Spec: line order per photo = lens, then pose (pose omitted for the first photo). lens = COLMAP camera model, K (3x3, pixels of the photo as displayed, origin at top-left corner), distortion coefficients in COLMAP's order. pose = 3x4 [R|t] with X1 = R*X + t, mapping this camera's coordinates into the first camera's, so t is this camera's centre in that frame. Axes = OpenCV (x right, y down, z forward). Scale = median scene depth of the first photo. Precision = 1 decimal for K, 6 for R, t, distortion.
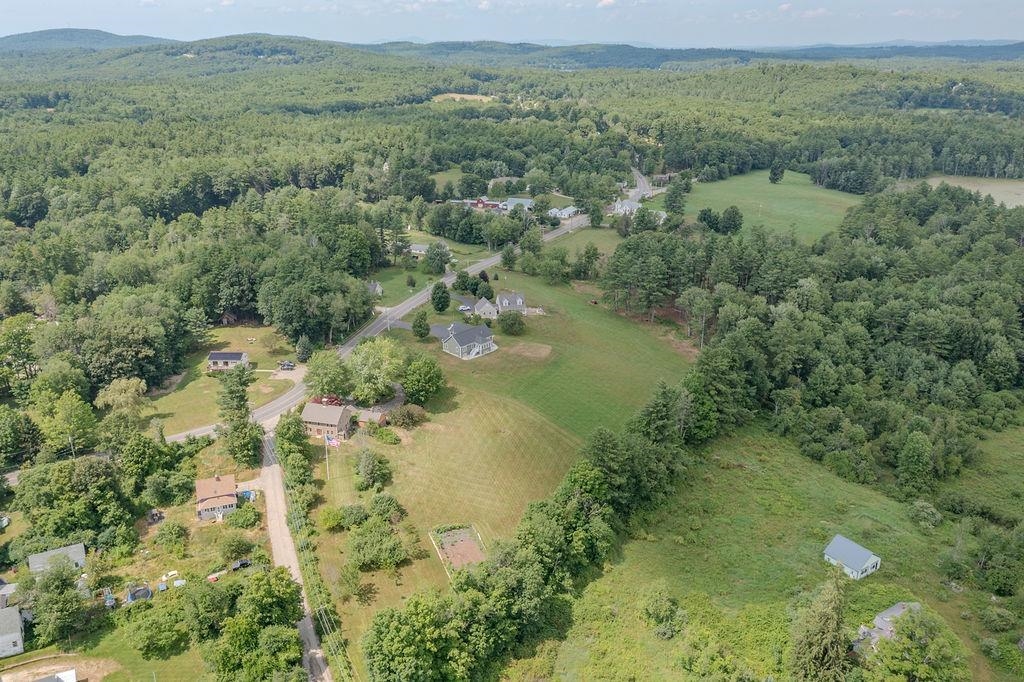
lens RADIAL K [[838.7, 0, 511.7], [0, 838.7, 273.6], [0, 0, 1]] dist [-0.017095, 0.000895]
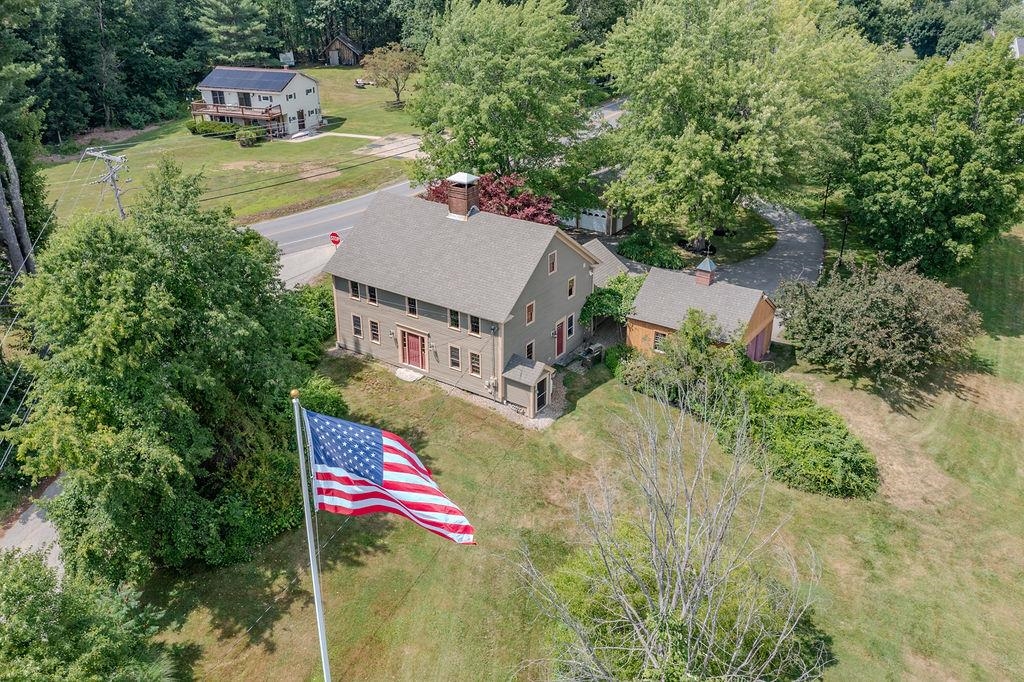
lens RADIAL K [[838.7, 0, 511.7], [0, 838.7, 273.6], [0, 0, 1]] dist [-0.017095, 0.000895]
pose [[0.950652, 0.120207, -0.286027, -0.154748], [-0.087111, 0.988225, 0.125790, 0.144494], [0.297780, -0.094667, 0.949929, 0.814803]]
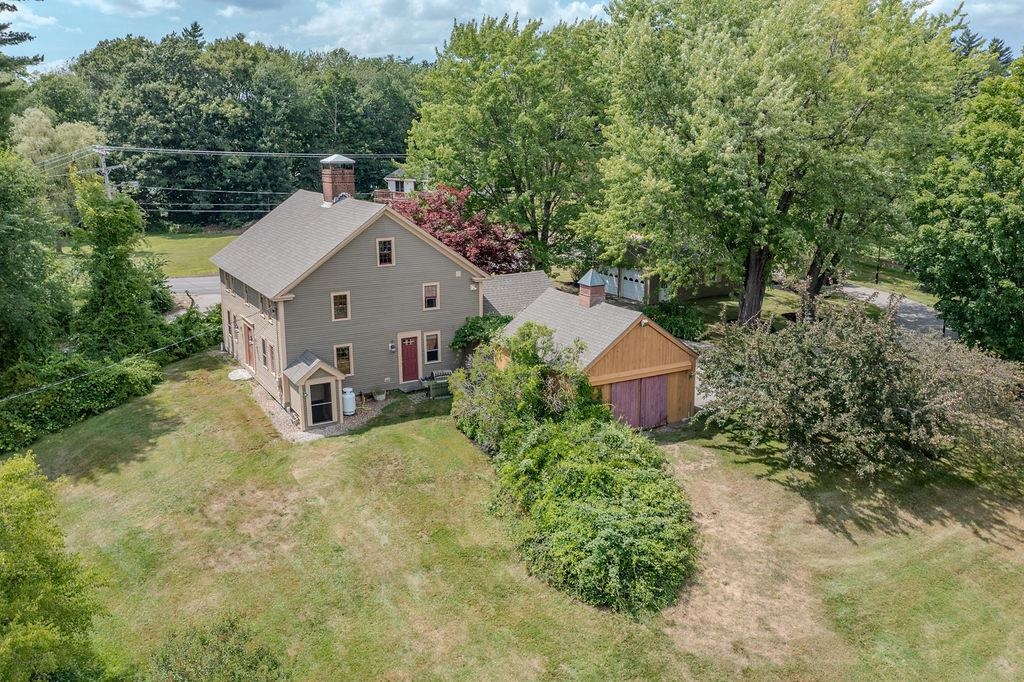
lens RADIAL K [[818.4, 0, 516.9], [0, 818.4, 307.3], [0, 0, 1]] dist [-0.011034, -0.005952]
pose [[0.727630, 0.143075, -0.670883, -0.087318], [-0.184629, 0.982764, 0.009343, 0.167553], [0.660656, 0.117066, 0.741505, 0.898202]]
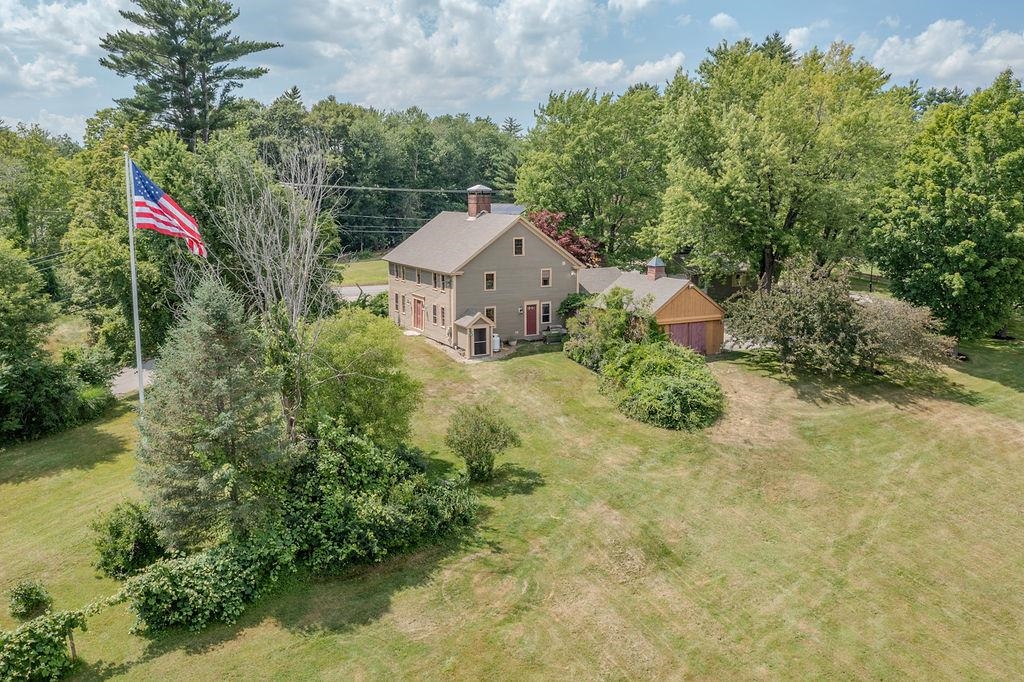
lens RADIAL K [[838.7, 0, 511.7], [0, 838.7, 273.6], [0, 0, 1]] dist [-0.017095, 0.000895]
pose [[0.697278, 0.076160, -0.712744, -0.044157], [-0.194678, 0.977086, -0.086047, 0.189401], [0.689858, 0.198754, 0.696127, 0.834656]]
